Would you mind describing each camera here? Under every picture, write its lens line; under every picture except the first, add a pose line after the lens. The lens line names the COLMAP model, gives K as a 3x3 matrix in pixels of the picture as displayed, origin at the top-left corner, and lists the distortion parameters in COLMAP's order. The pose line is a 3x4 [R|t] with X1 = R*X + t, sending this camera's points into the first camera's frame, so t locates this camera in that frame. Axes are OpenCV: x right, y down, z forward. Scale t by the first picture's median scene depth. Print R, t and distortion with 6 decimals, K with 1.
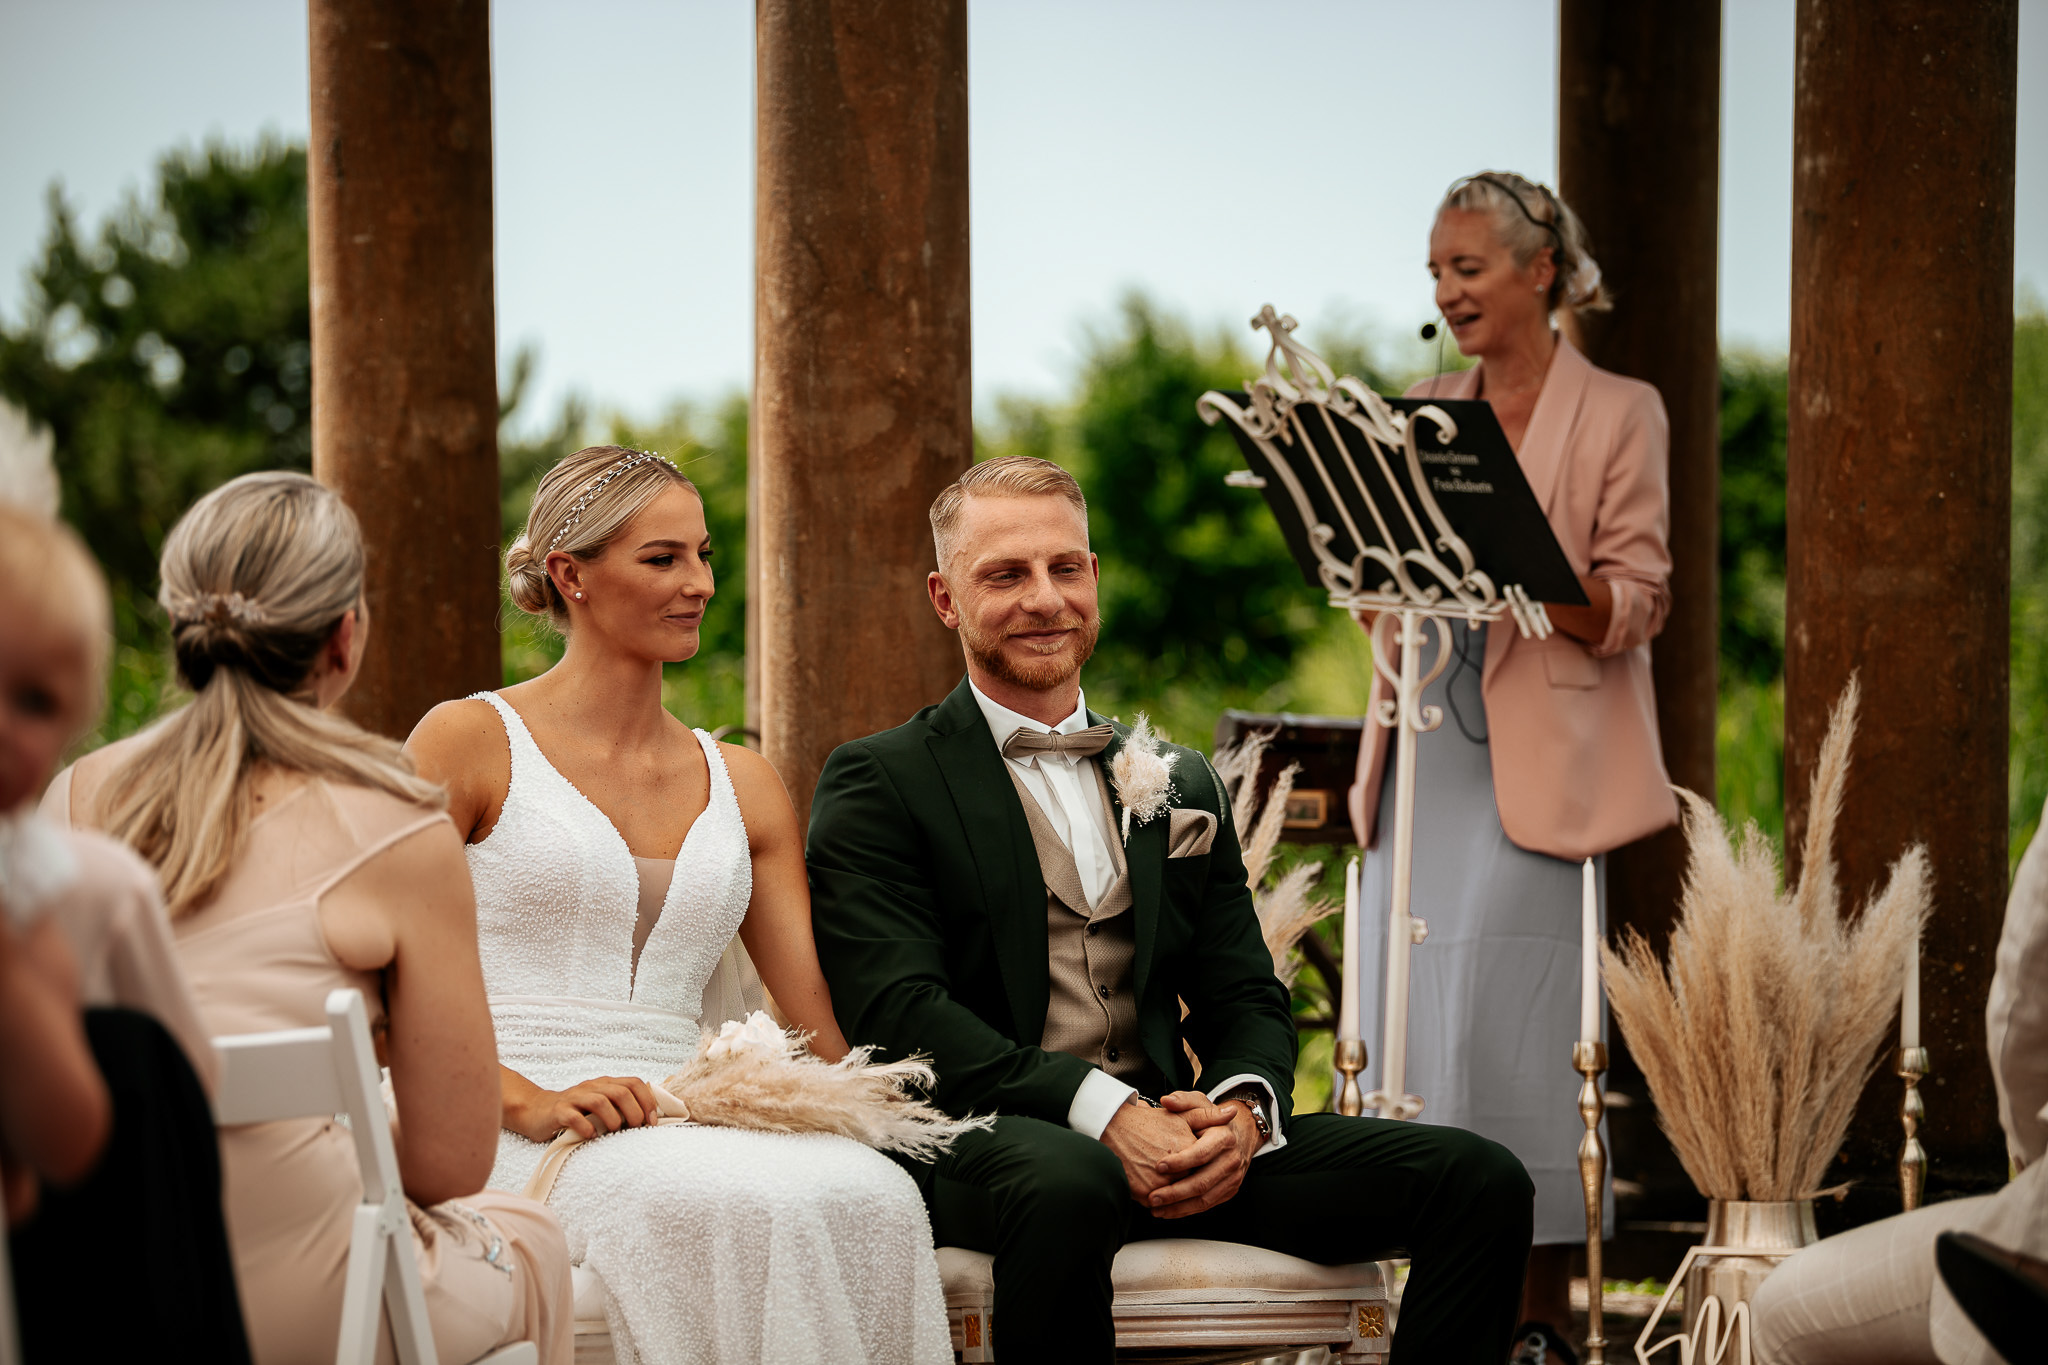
lens RADIAL K [[6478.8, 0, 1022.3], [0, 6478.8, 690.8], [0, 0, 1]] dist [0.904940, 0.000000]
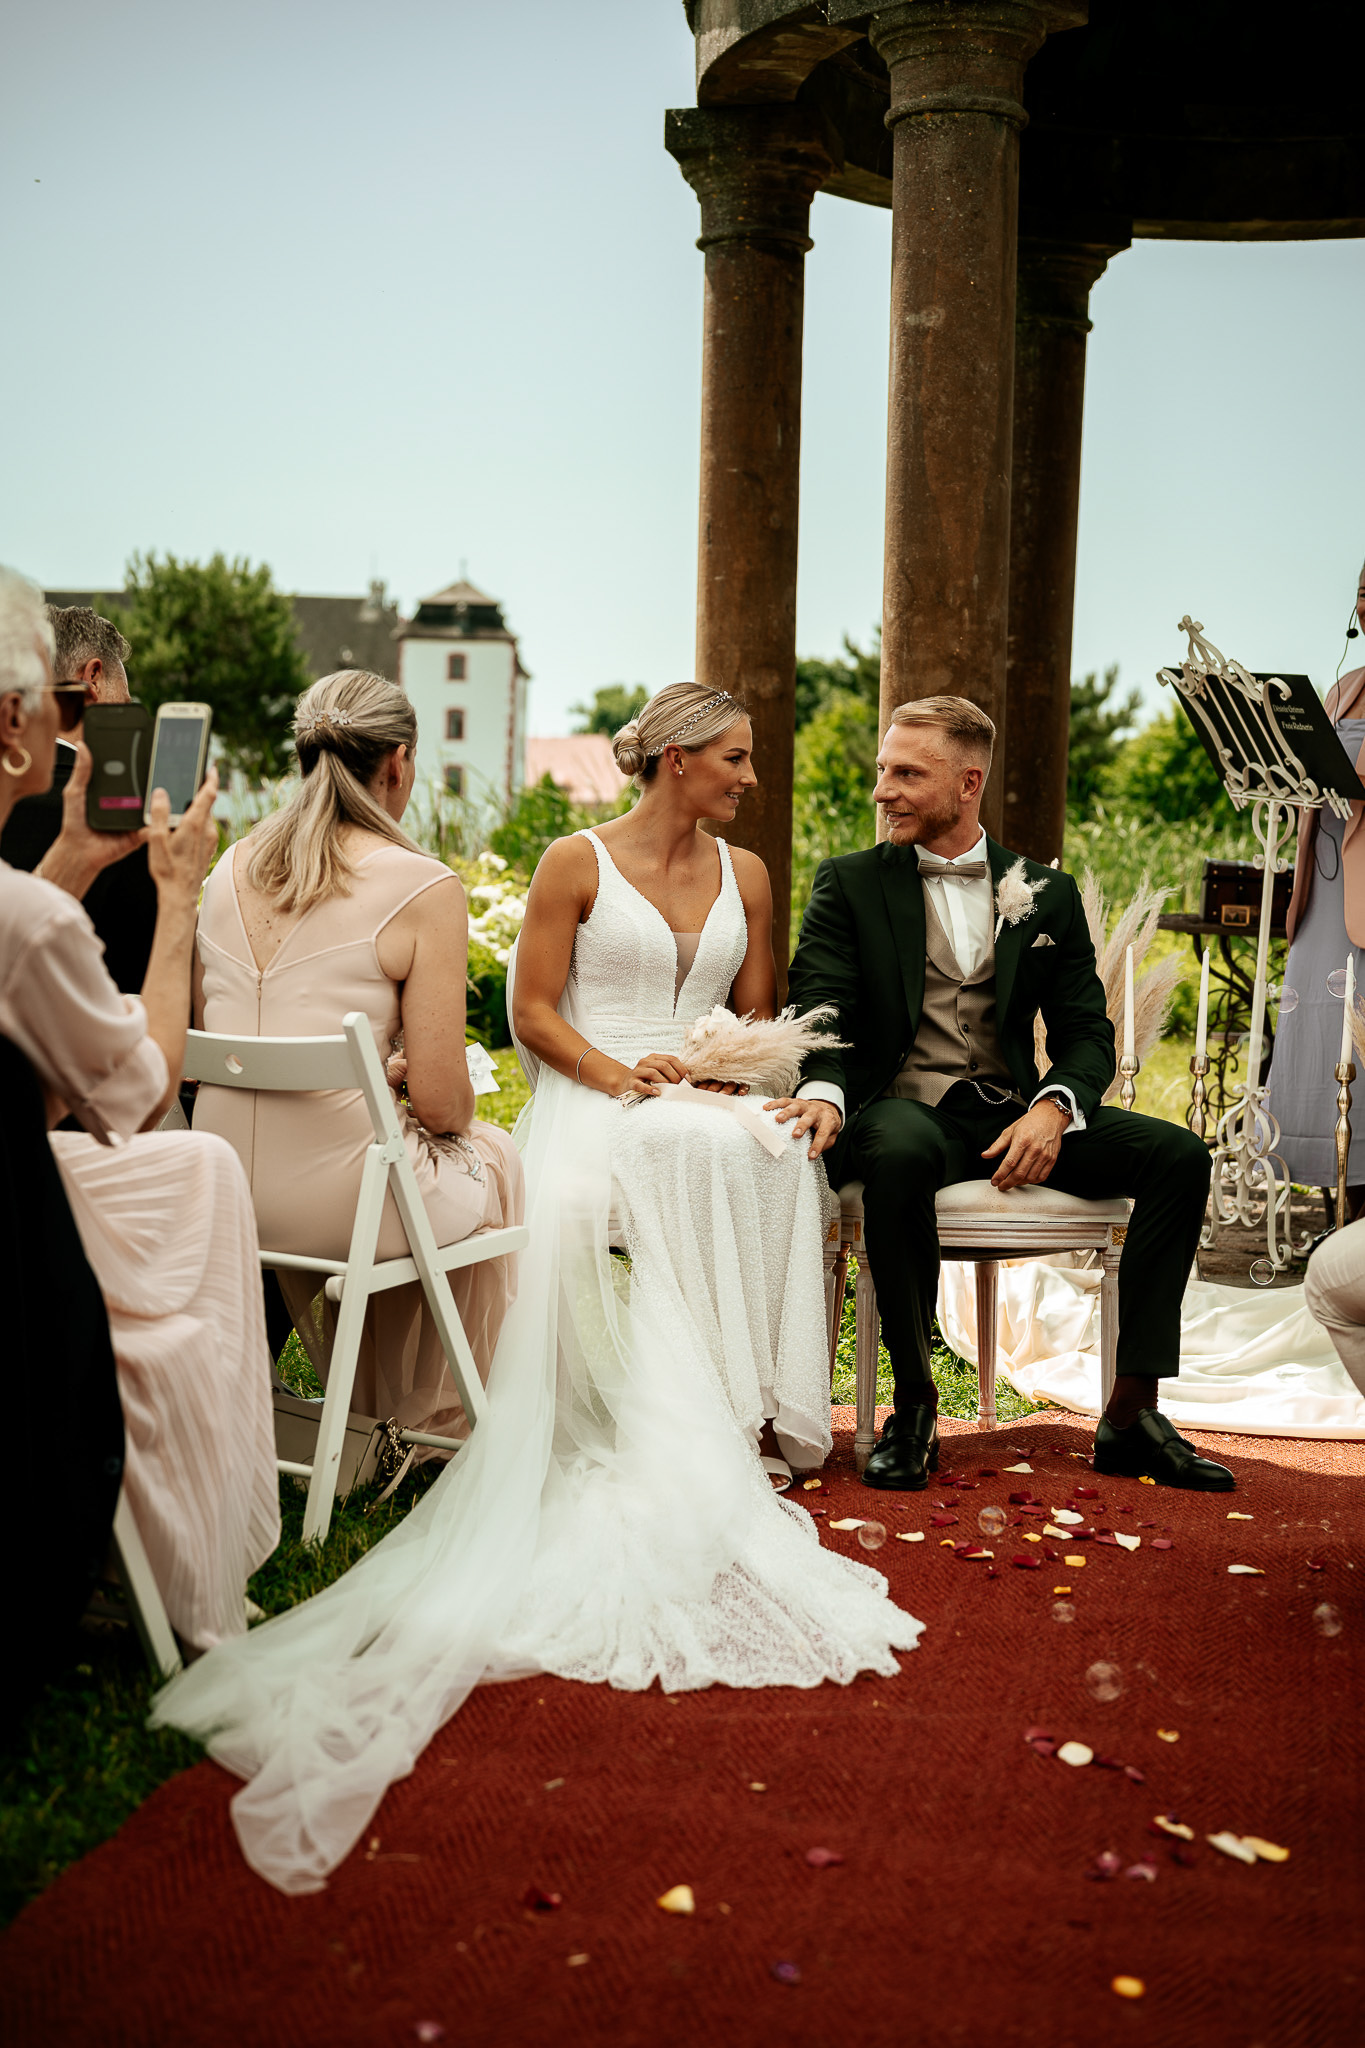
lens RADIAL K [[3053.2, 0, 684.6], [0, 3053.2, 1005.1], [0, 0, 1]] dist [0.136822, 0.000000]
pose [[0.972183, 0.046245, -0.229612, 0.100248], [-0.033173, 0.997618, 0.060472, -0.002760], [0.231862, -0.051173, 0.971402, 0.198992]]
